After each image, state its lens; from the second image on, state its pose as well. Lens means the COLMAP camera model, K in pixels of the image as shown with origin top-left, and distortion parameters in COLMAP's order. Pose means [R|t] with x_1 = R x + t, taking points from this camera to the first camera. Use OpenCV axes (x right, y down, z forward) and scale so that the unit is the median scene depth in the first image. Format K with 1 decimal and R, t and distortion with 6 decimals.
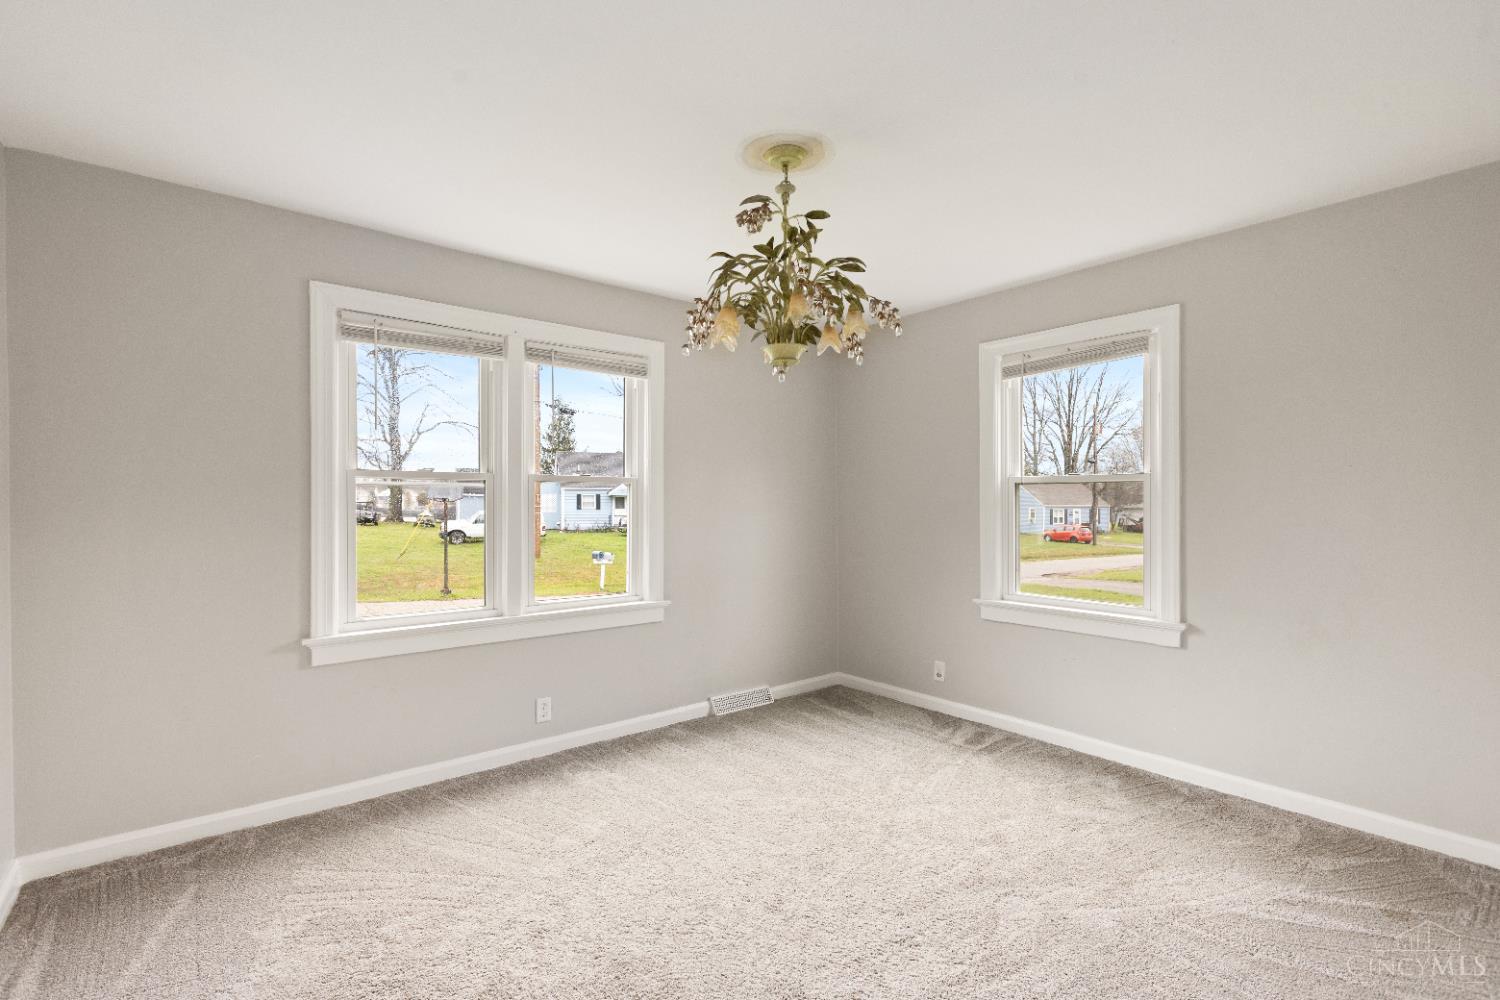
lens RADIAL K [[672.3, 0, 743.1], [0, 672.3, 498.0], [0, 0, 1]] dist [-0.000836, 0.000180]
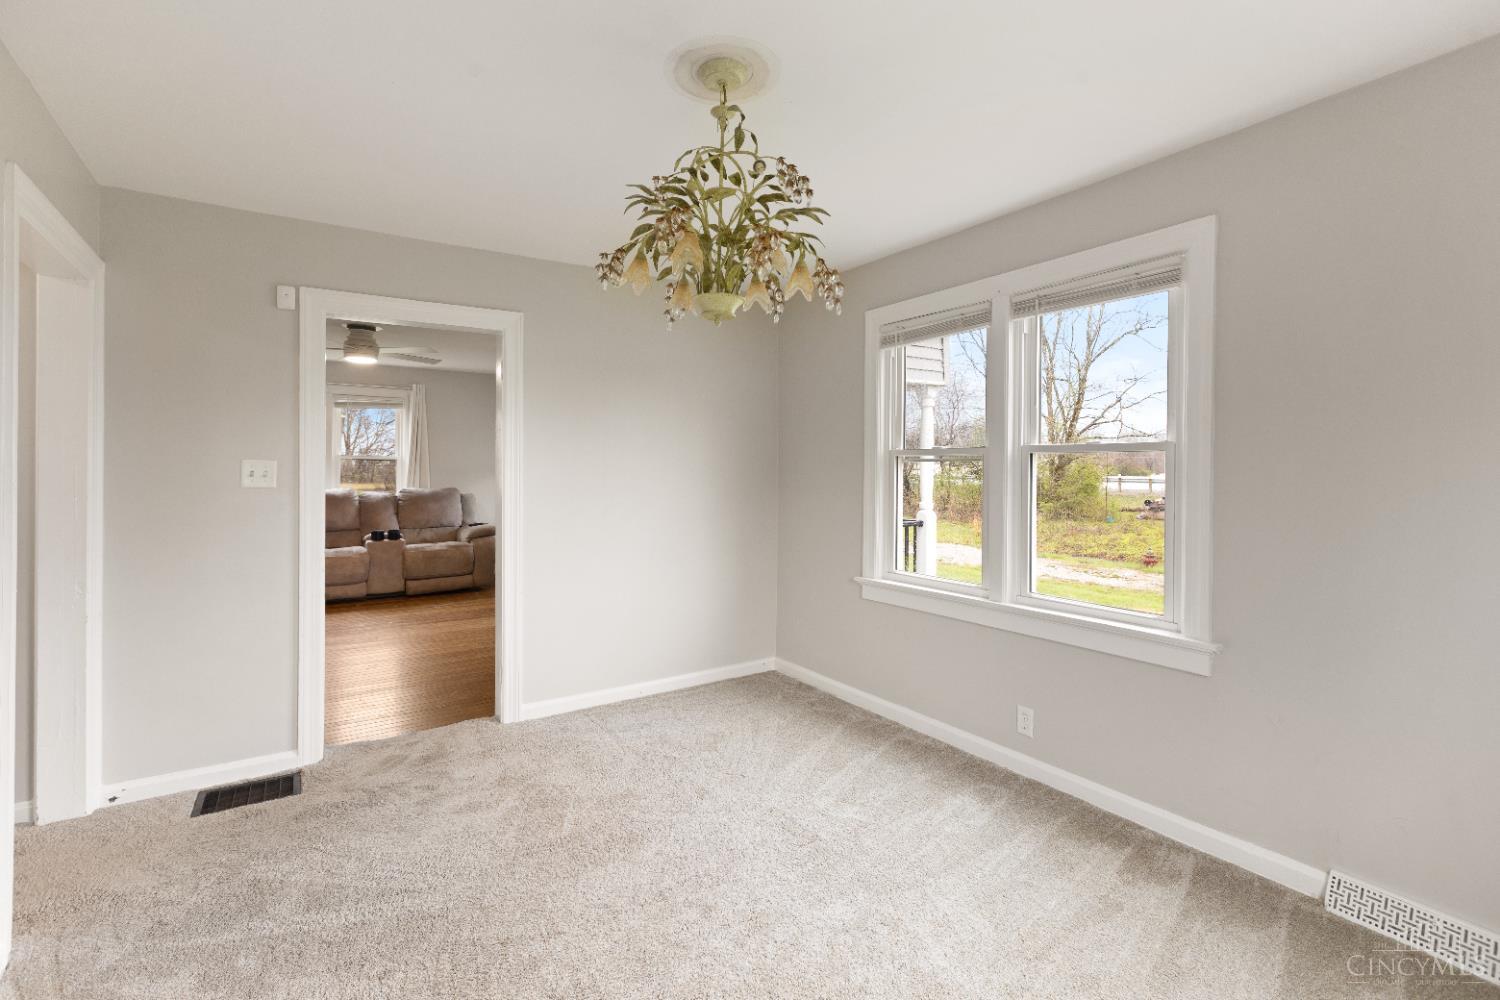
lens RADIAL K [[684.8, 0, 748.3], [0, 684.8, 461.7], [0, 0, 1]] dist [-0.000870, 0.000192]
pose [[-0.098899, -0.011962, -0.995026, 0.620427], [0.002834, 0.999920, -0.012302, -0.004575], [0.995093, -0.004036, -0.098857, 0.754906]]
